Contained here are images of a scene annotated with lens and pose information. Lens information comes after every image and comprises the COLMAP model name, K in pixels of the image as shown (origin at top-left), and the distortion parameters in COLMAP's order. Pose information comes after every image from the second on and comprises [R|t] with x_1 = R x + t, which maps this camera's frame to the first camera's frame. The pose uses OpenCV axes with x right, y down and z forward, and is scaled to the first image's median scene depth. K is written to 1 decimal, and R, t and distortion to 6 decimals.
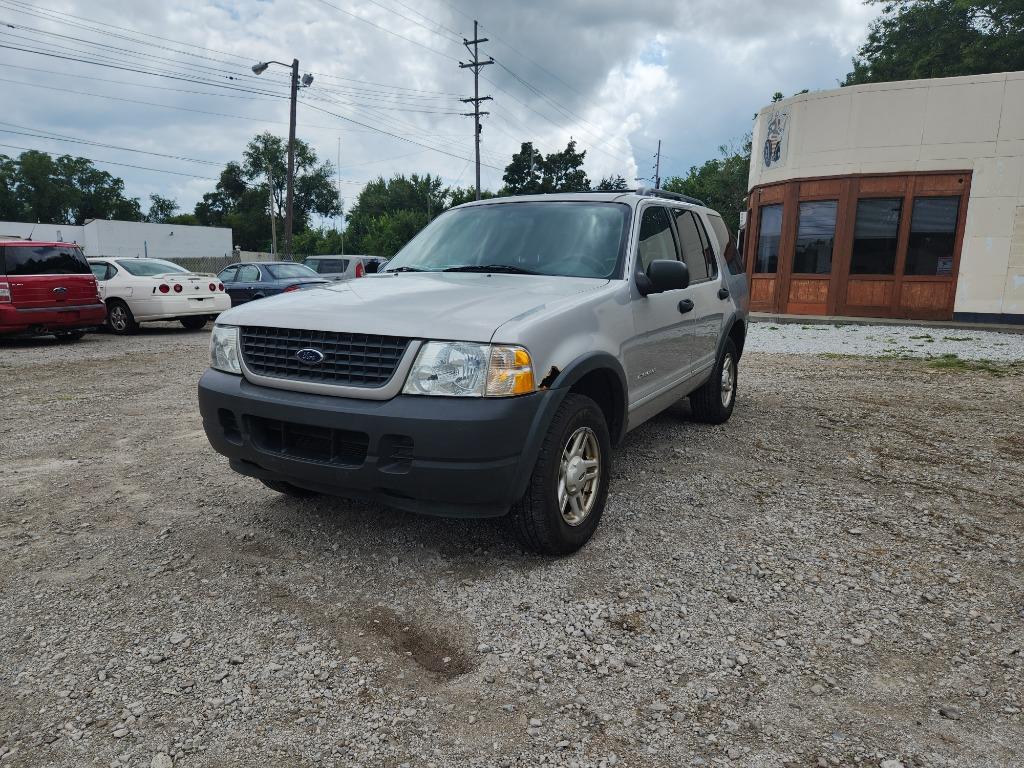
lens RADIAL K [[685.4, 0, 520.6], [0, 685.4, 380.9], [0, 0, 1]] dist [0.046275, -0.035910]
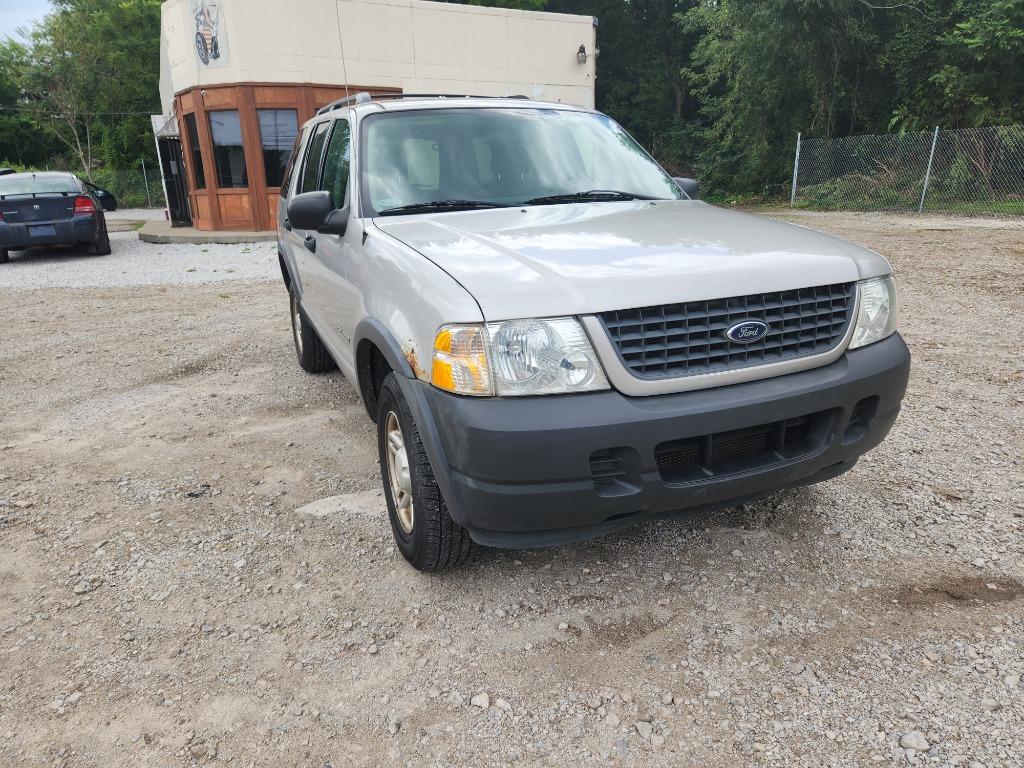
lens RADIAL K [[685.4, 0, 520.6], [0, 685.4, 380.9], [0, 0, 1]] dist [0.046275, -0.035910]
pose [[0.604479, -0.251084, 0.756017, -0.771139], [0.156695, 0.967965, 0.196188, -0.126092], [-0.781058, -0.000127, 0.624458, 0.563504]]
